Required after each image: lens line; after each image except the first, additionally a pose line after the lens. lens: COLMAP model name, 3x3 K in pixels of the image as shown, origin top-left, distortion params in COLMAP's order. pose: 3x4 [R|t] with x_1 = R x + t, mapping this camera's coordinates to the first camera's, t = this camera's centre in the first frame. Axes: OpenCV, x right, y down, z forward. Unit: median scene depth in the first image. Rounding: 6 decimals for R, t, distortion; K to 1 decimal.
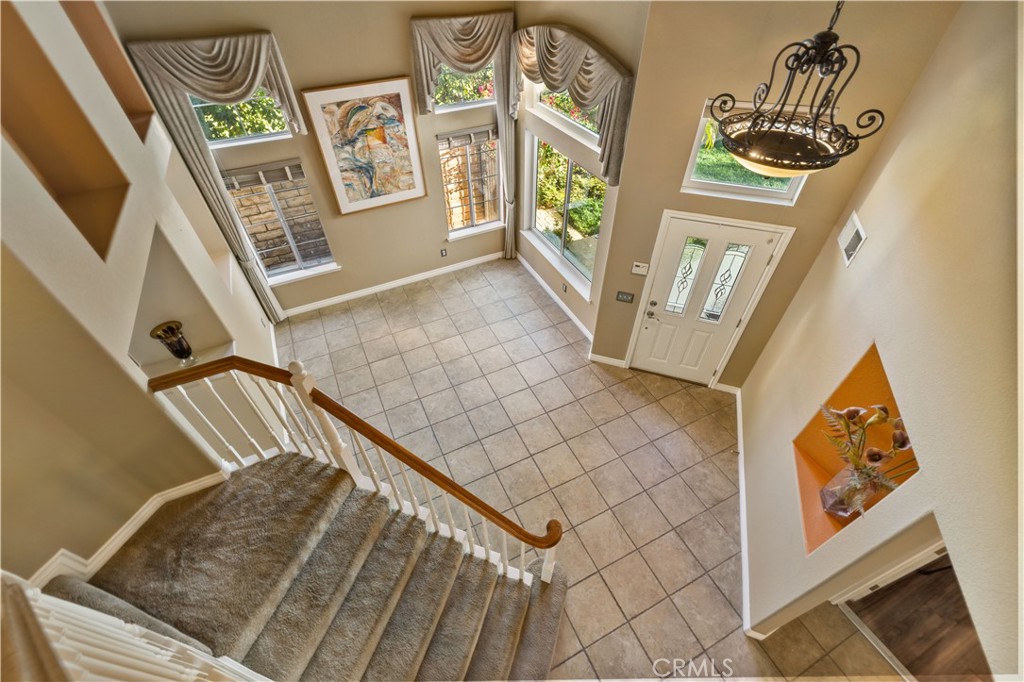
lens RADIAL K [[433.3, 0, 509.2], [0, 433.3, 342.7], [0, 0, 1]] dist [0.001973, 0.000503]
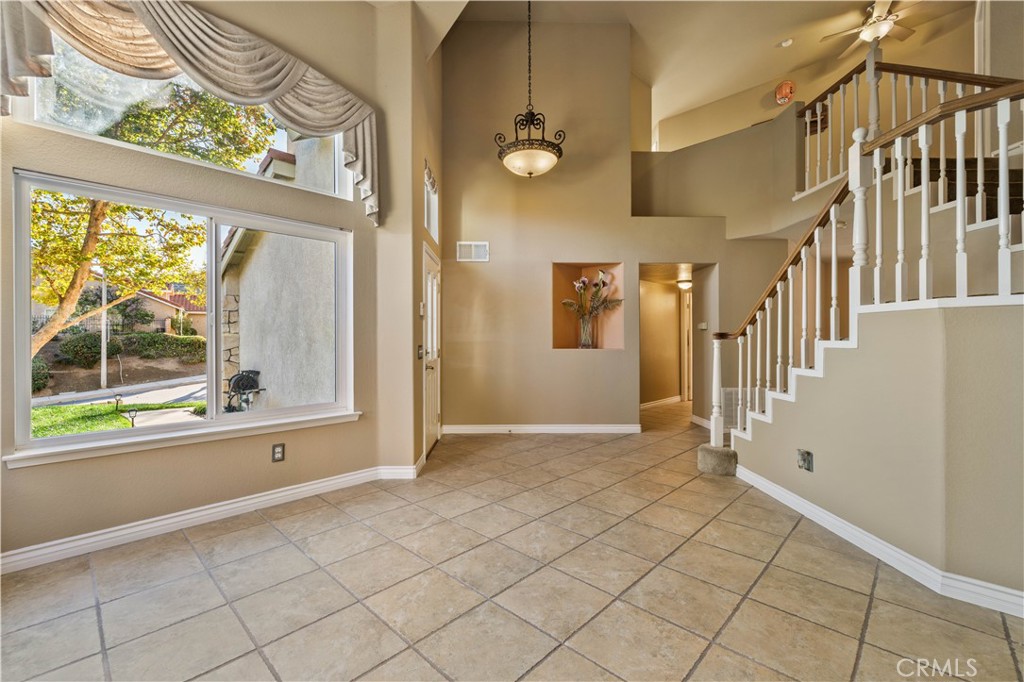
lens RADIAL K [[433.3, 0, 508.6], [0, 433.3, 336.2], [0, 0, 1]] dist [0.001973, 0.000503]
pose [[-0.347329, 0.019659, 0.937537, -0.552199], [0.661448, 0.713828, 0.230078, -0.195703], [-0.664717, 0.700045, -0.260937, 1.020288]]
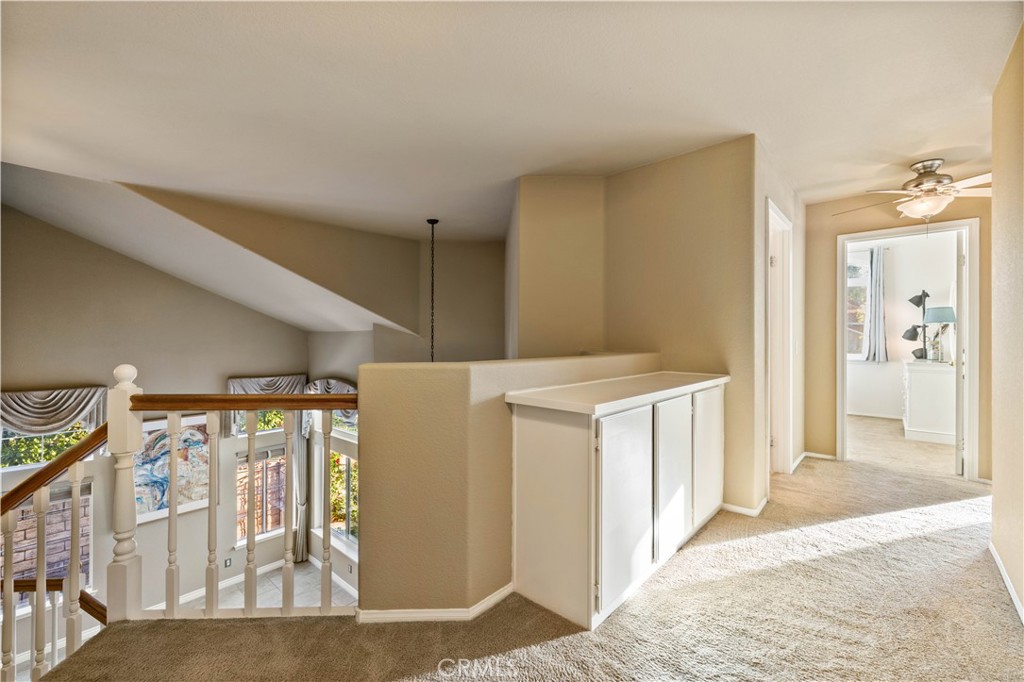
lens RADIAL K [[433.3, 0, 511.8], [0, 433.3, 335.8], [0, 0, 1]] dist [0.001973, 0.000503]
pose [[0.926132, 0.013162, 0.376970, 0.102407], [0.257255, 0.708856, -0.656767, 0.344911], [-0.275862, 0.705231, 0.653108, -0.314025]]
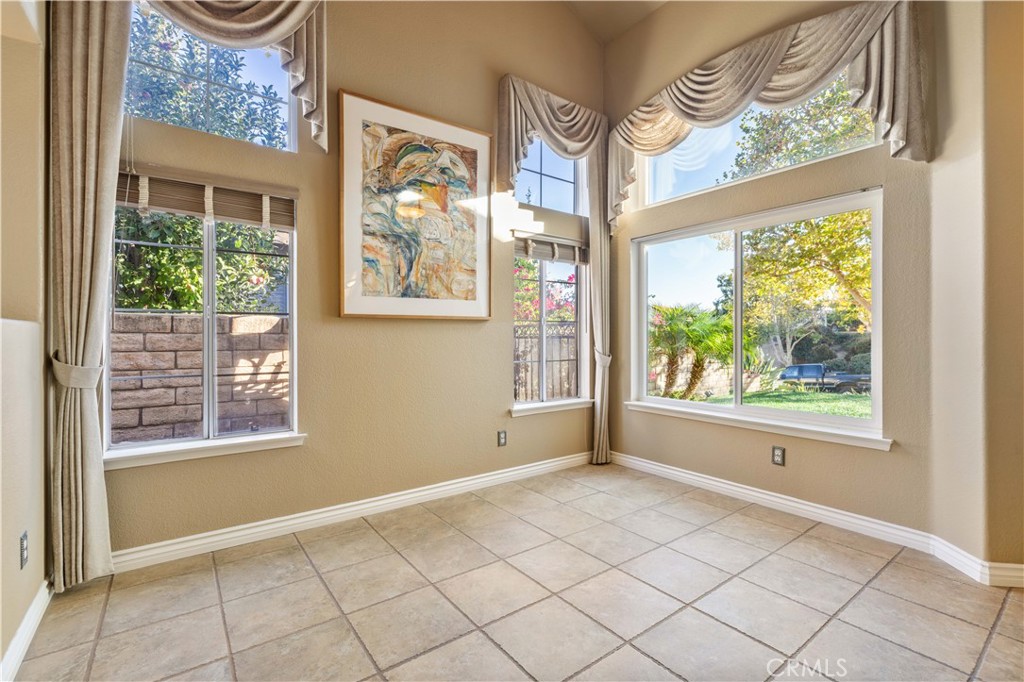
lens RADIAL K [[453.0, 0, 506.1], [0, 453.0, 338.8], [0, 0, 1]] dist [-0.009350, 0.001317]
pose [[0.982520, 0.011796, 0.185781, -0.331585], [0.121615, 0.714905, -0.688564, 0.114369], [-0.140938, 0.699122, 0.700974, 0.701641]]
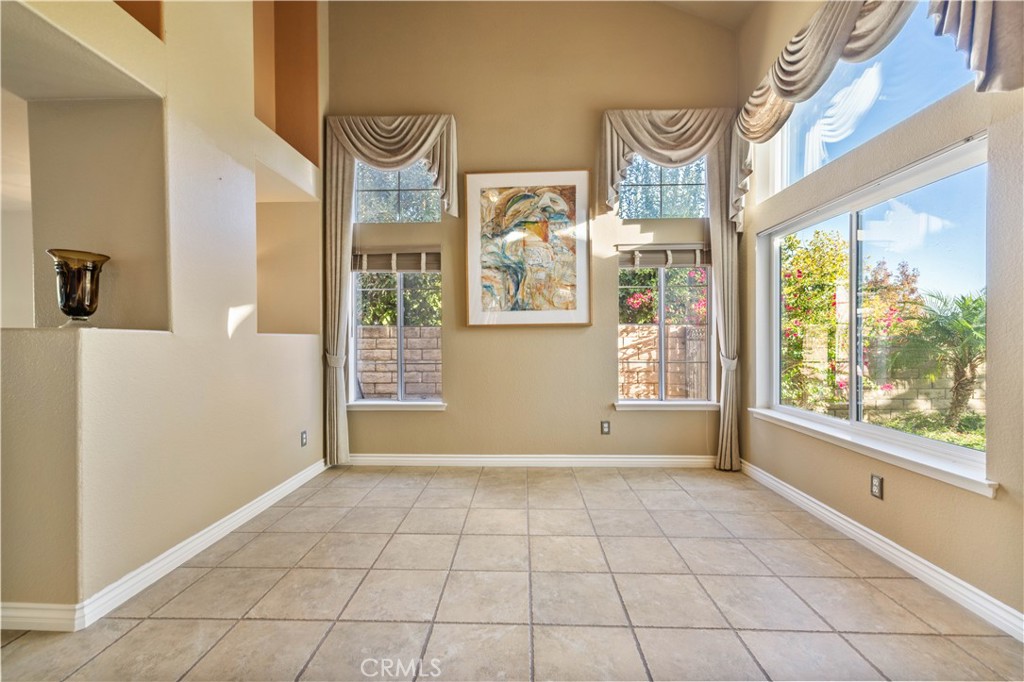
lens RADIAL K [[433.3, 0, 507.2], [0, 433.3, 340.6], [0, 0, 1]] dist [0.001973, 0.000503]
pose [[0.884800, 0.009640, -0.465871, 0.012161], [-0.330854, 0.717016, -0.613533, 0.164449], [0.328122, 0.696990, 0.637606, 0.640107]]
